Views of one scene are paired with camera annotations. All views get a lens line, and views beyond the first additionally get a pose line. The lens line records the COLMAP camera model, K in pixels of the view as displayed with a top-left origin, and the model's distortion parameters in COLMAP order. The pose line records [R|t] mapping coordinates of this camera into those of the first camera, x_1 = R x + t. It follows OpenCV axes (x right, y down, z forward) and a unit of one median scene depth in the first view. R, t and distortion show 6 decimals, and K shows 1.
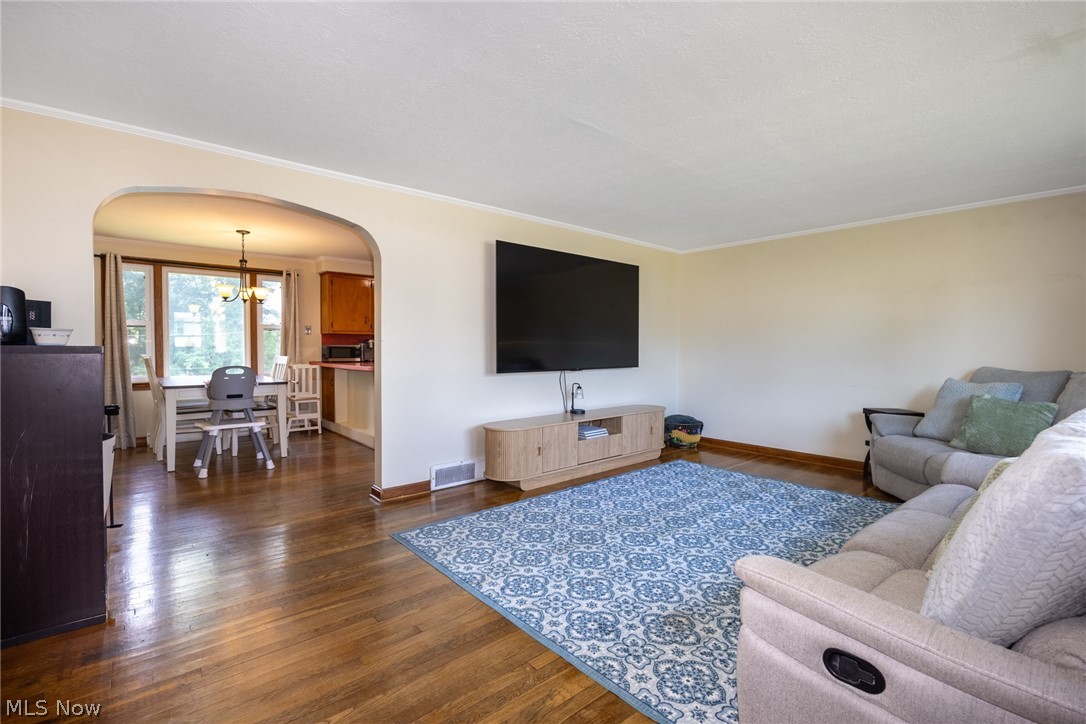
lens RADIAL K [[496.1, 0, 553.5], [0, 496.1, 361.9], [0, 0, 1]] dist [-0.013841, 0.000228]
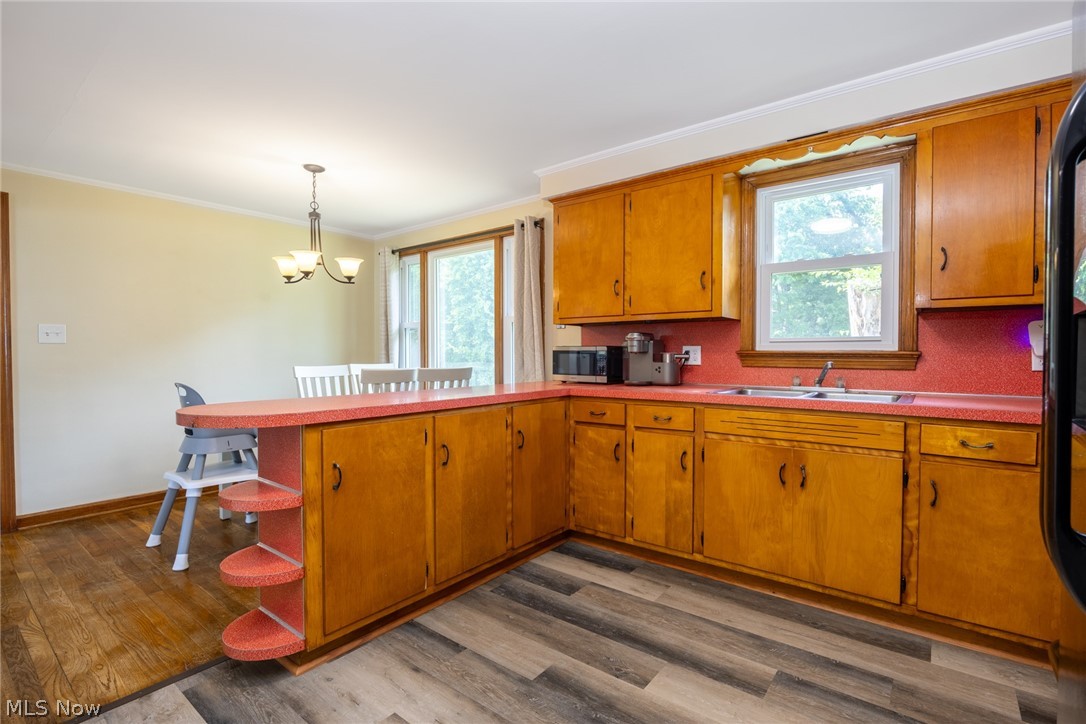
lens RADIAL K [[496.1, 0, 553.5], [0, 496.1, 361.9], [0, 0, 1]] dist [-0.013841, 0.000228]
pose [[0.201917, 0.012280, -0.979326, 0.043798], [-0.026481, 0.999624, 0.007074, -0.027781], [0.979045, 0.024505, 0.202166, 1.084740]]
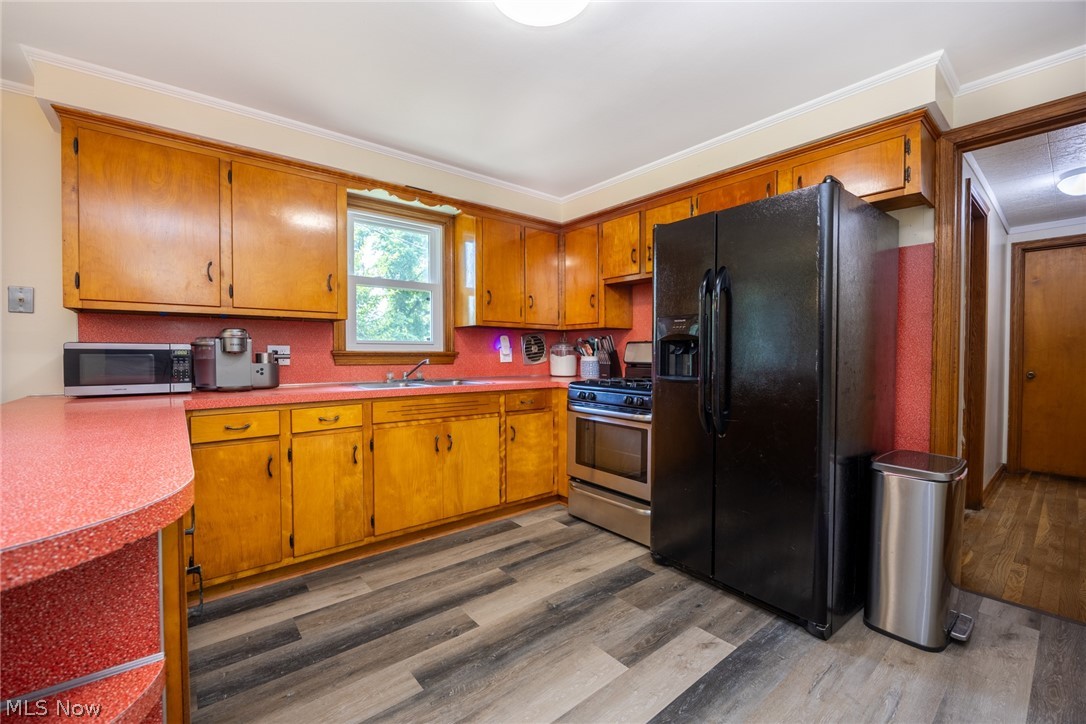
lens RADIAL K [[449.0, 0, 554.5], [0, 449.0, 362.9], [0, 0, 1]] dist [-0.012498, 0.000782]
pose [[0.999799, -0.002897, -0.019832, -0.166609], [0.002756, 0.999971, -0.007166, -0.022783], [0.019852, 0.007110, 0.999778, 0.875090]]
